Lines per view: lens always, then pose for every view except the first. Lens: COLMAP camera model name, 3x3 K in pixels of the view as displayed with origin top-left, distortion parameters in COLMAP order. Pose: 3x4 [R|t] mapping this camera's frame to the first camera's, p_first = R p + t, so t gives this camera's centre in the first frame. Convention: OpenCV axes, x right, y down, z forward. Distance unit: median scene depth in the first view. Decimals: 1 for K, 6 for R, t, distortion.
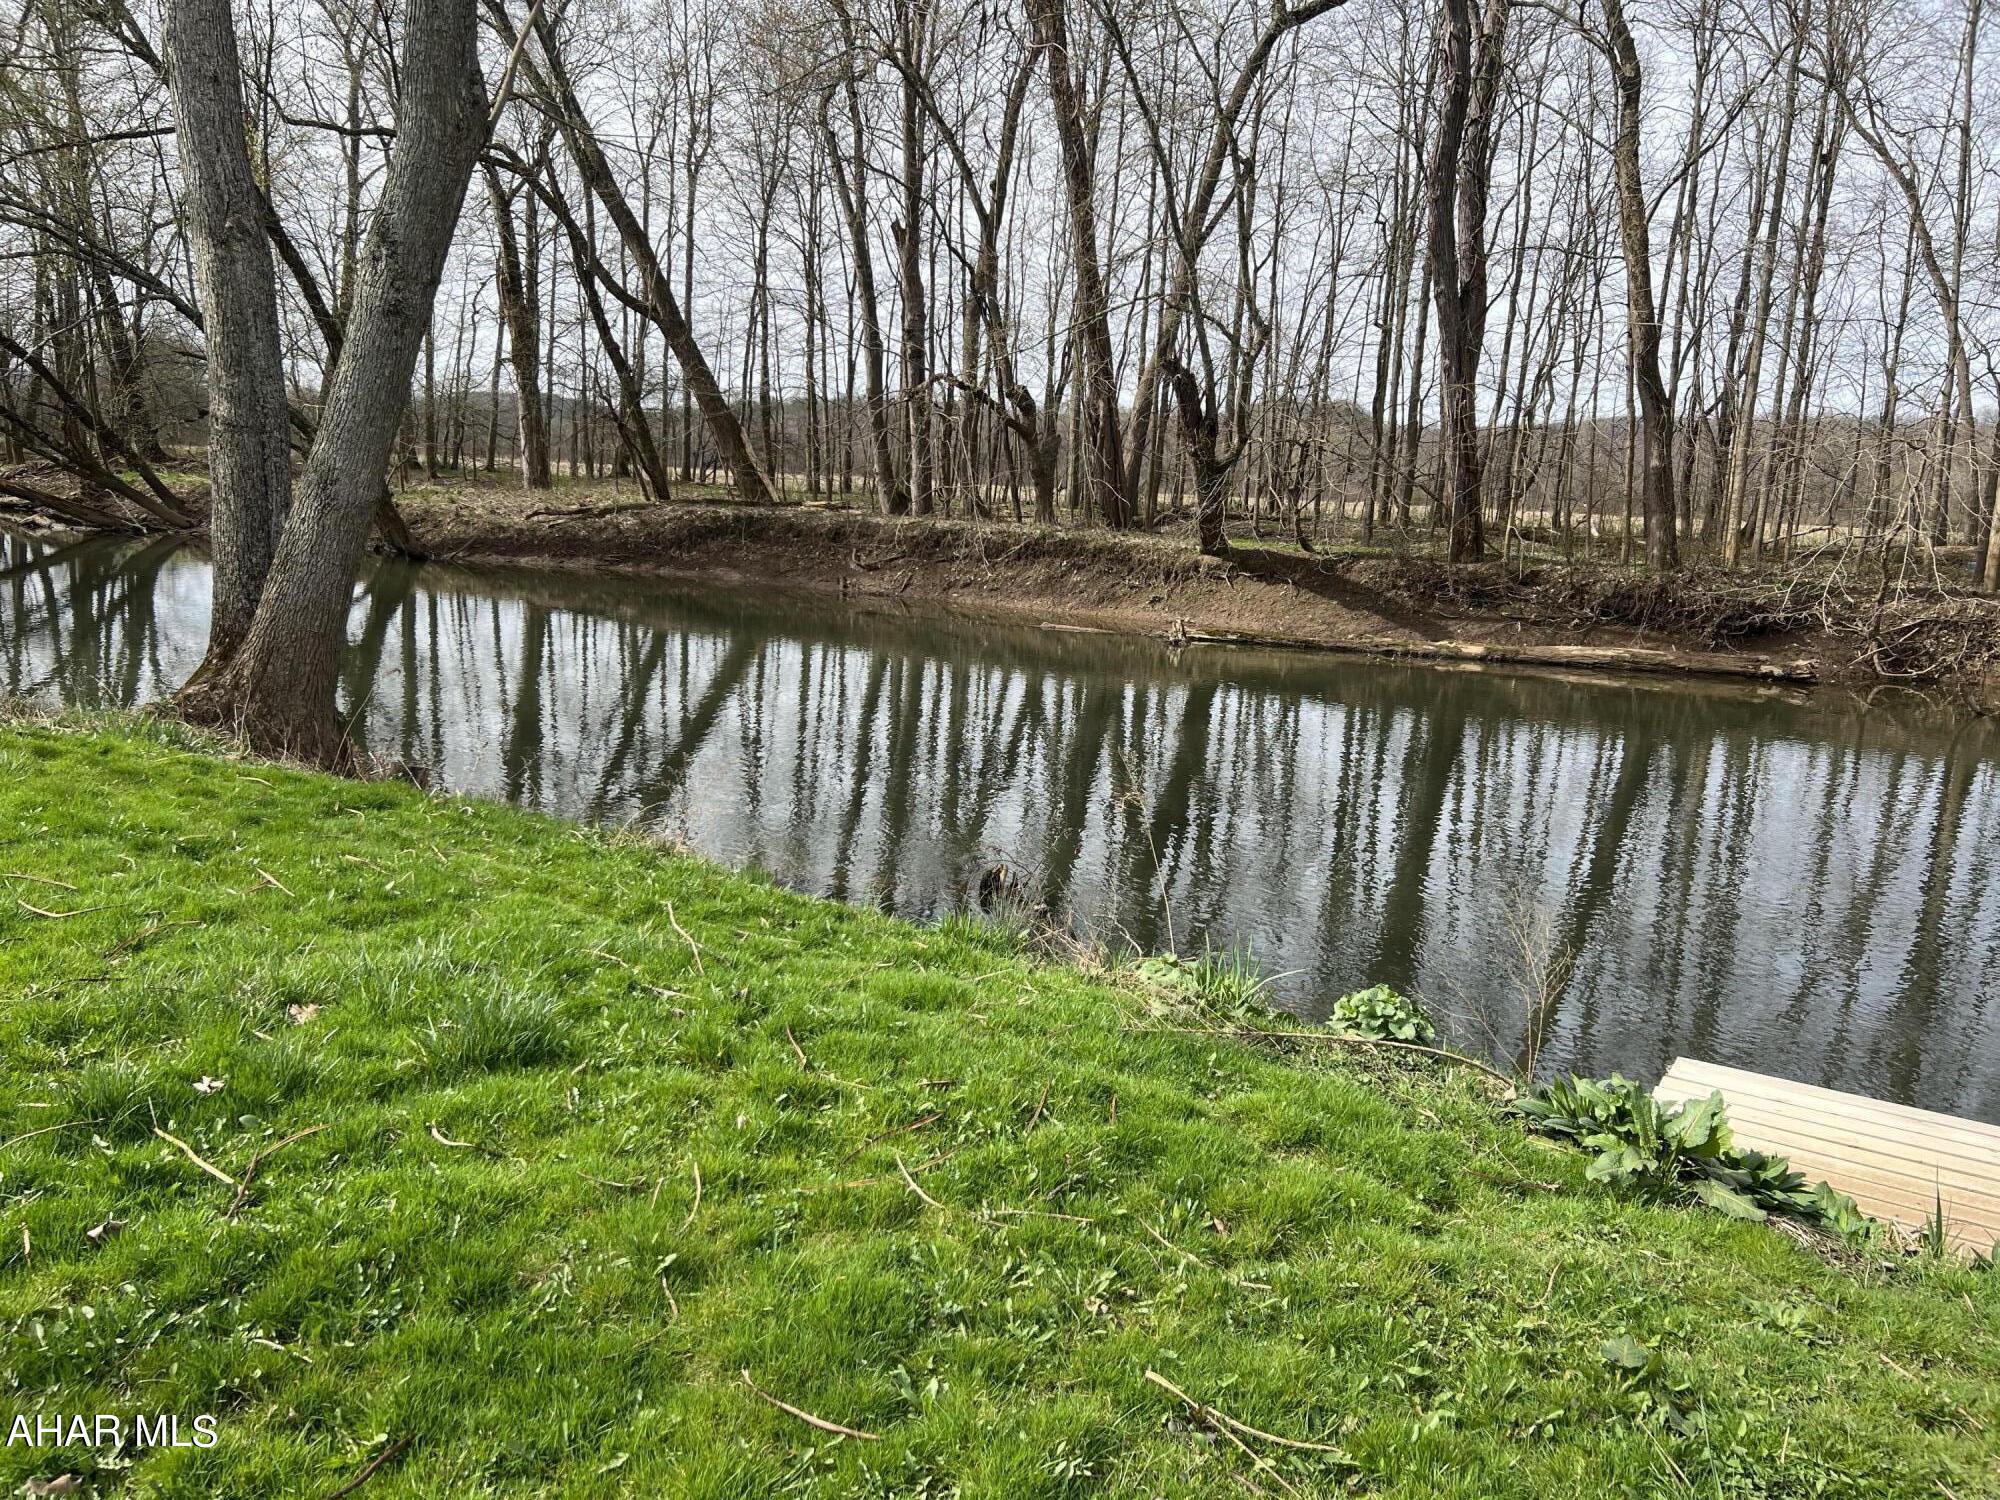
lens RADIAL K [[1503.9, 0, 1005.2], [0, 1503.9, 750.0], [0, 0, 1]] dist [0.043161, -0.049511]
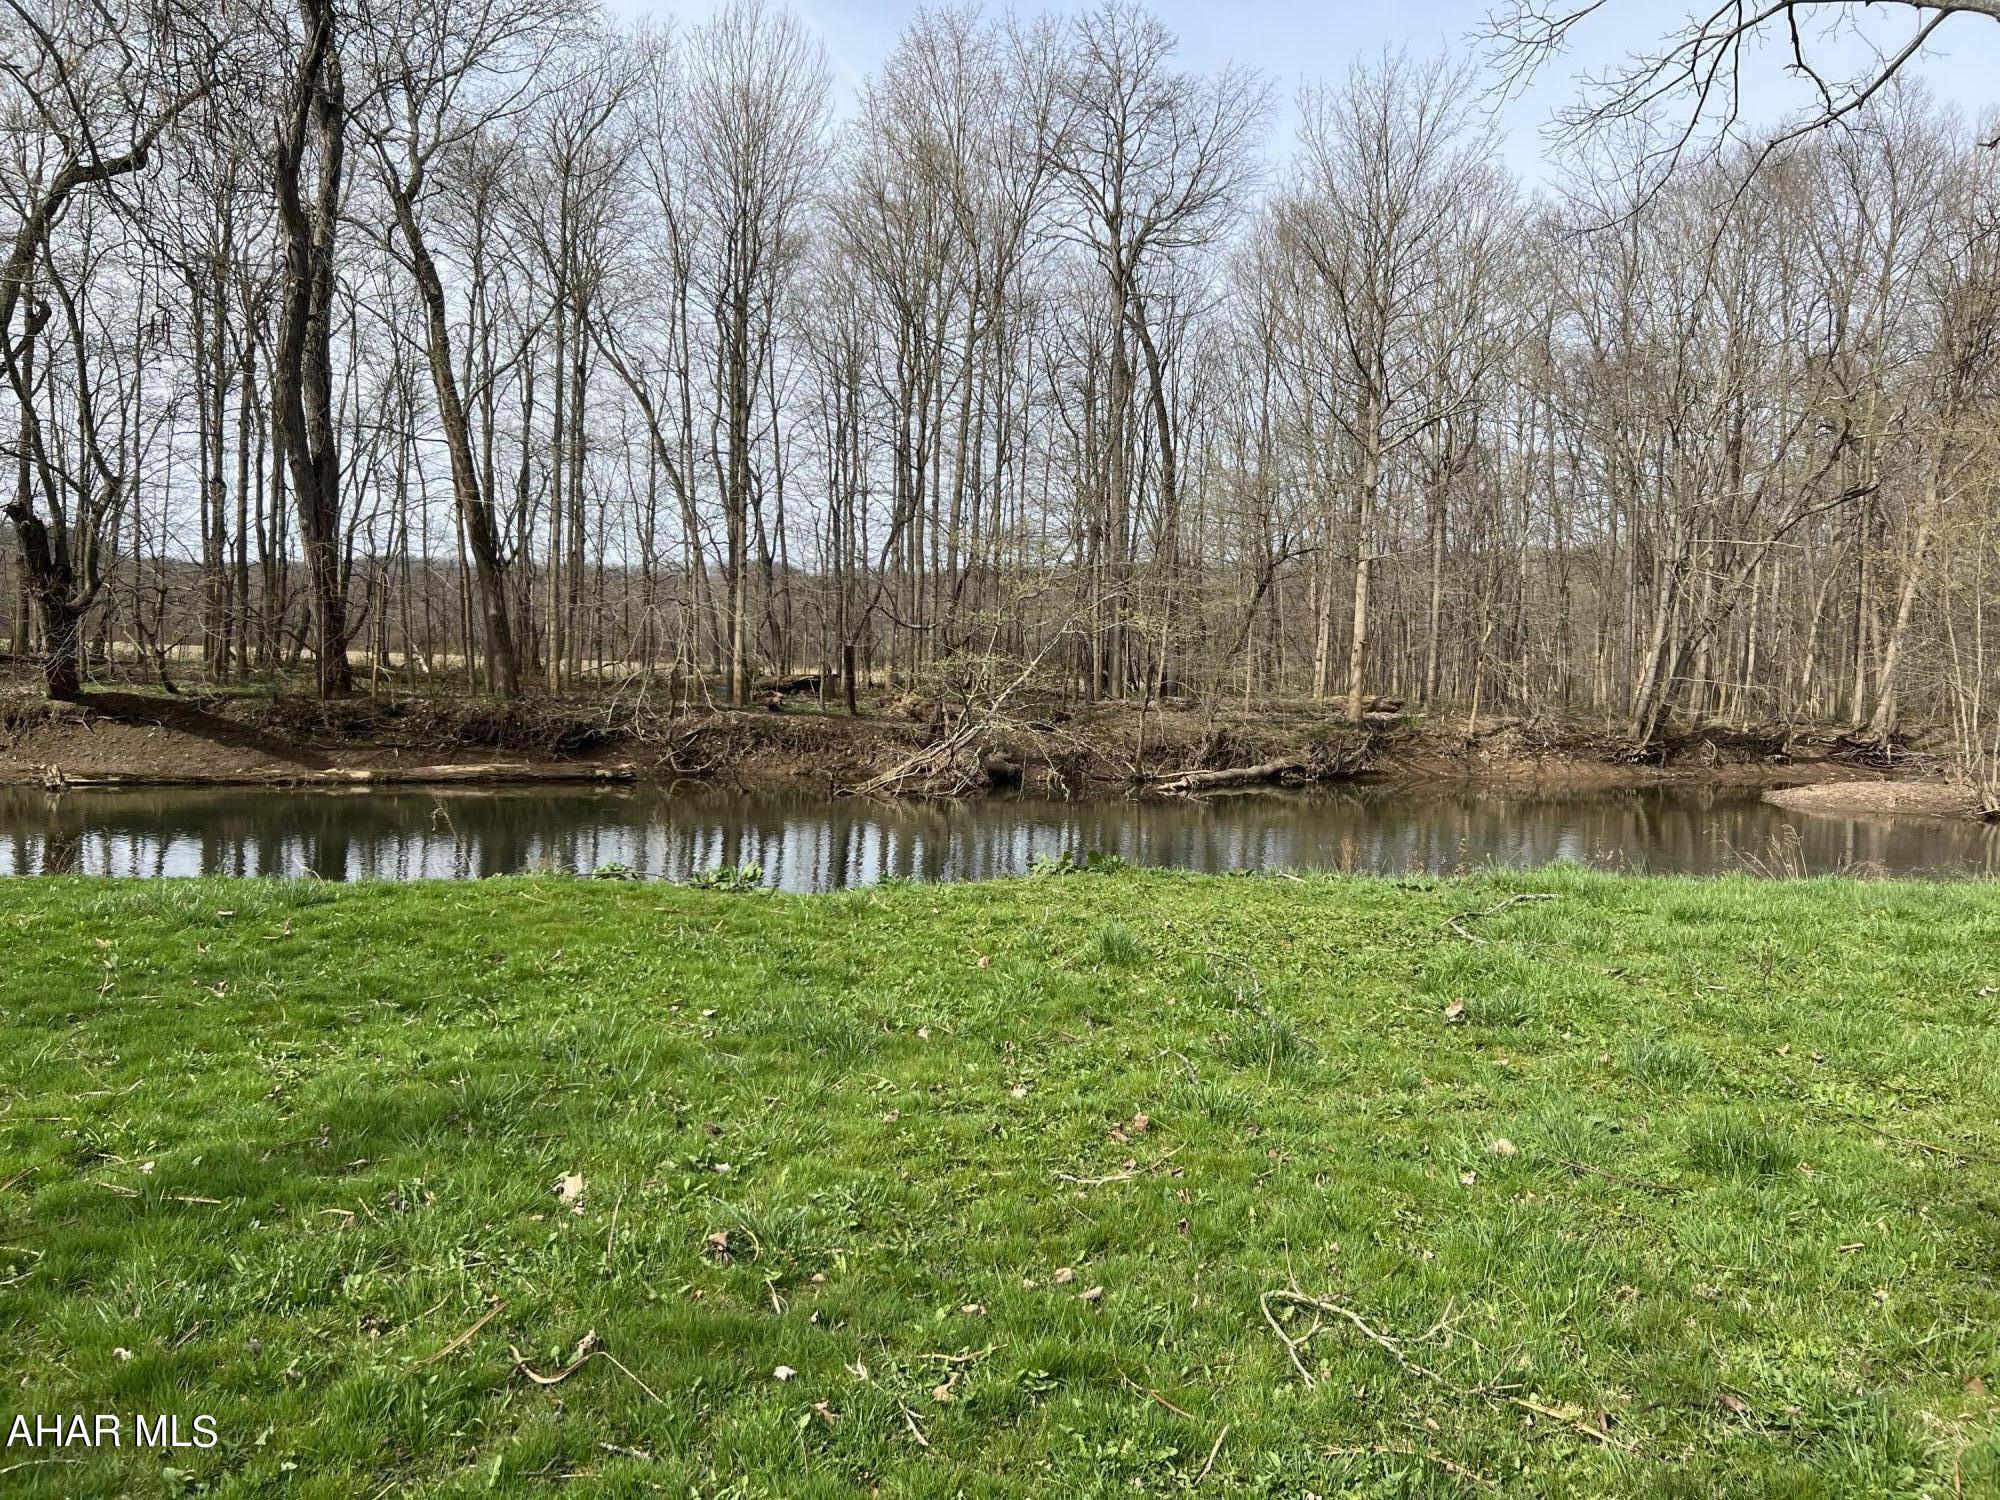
lens RADIAL K [[1503.9, 0, 999.2], [0, 1503.9, 745.2], [0, 0, 1]] dist [0.043161, -0.049511]
pose [[0.725044, -0.056888, 0.686349, -0.110665], [0.119740, 0.991817, -0.044285, 0.017804], [-0.678213, 0.114292, 0.725923, -0.137866]]
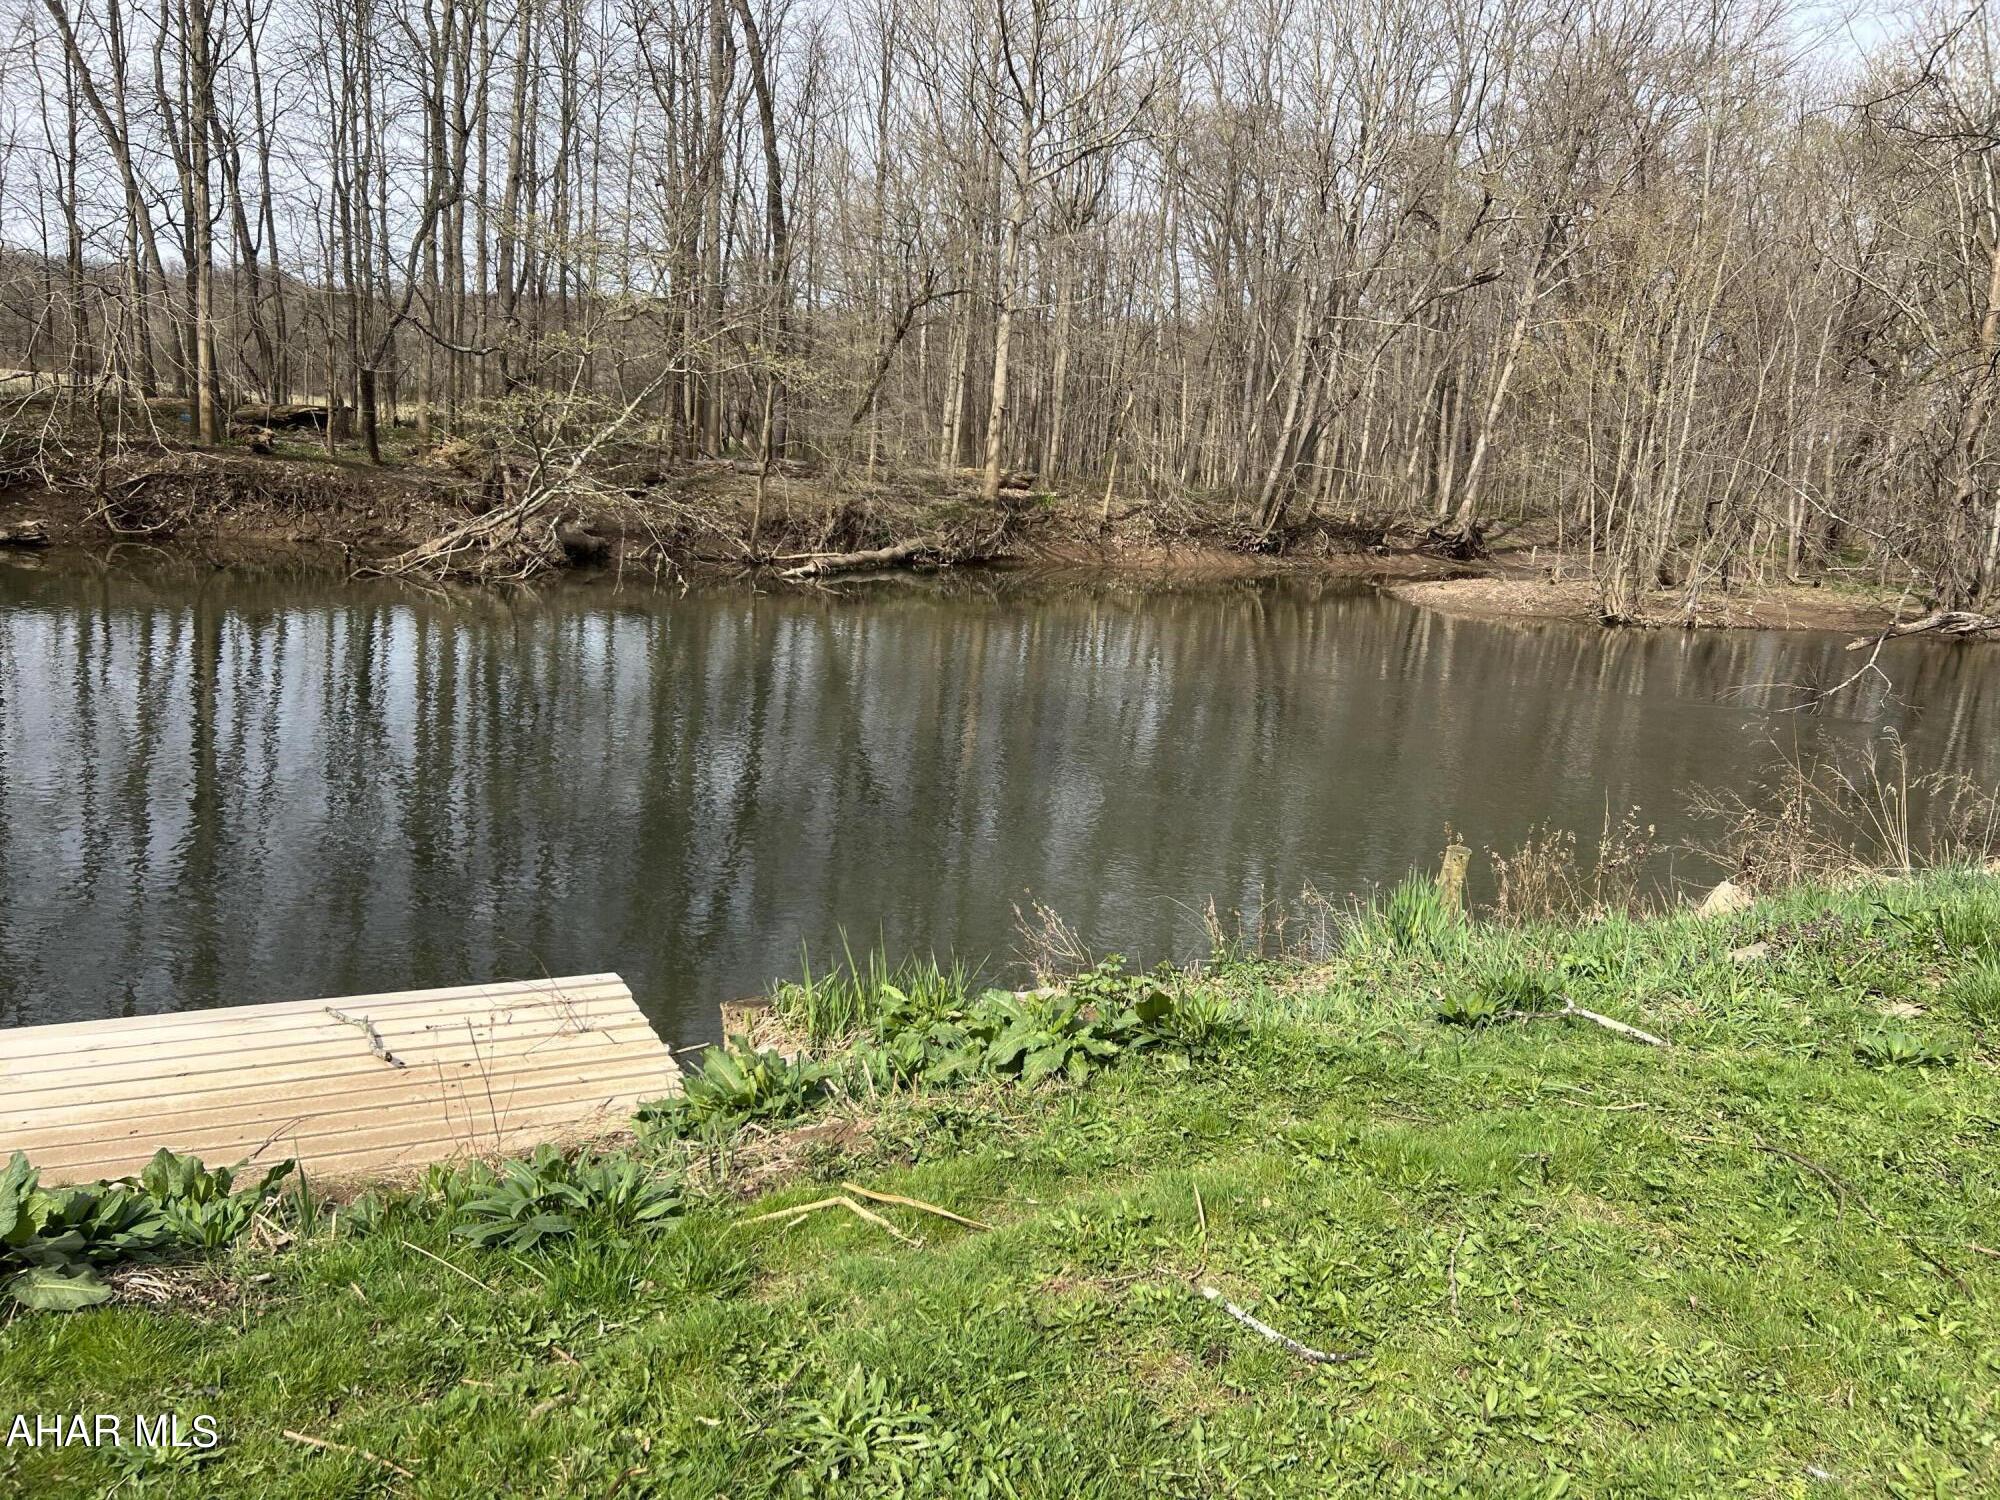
lens RADIAL K [[1503.9, 0, 1005.9], [0, 1503.9, 741.4], [0, 0, 1]] dist [0.043161, -0.049511]
pose [[0.496239, -0.167406, 0.851893, 0.010708], [0.088703, 0.985875, 0.142065, -0.004453], [-0.863643, 0.005067, 0.504079, 0.019763]]
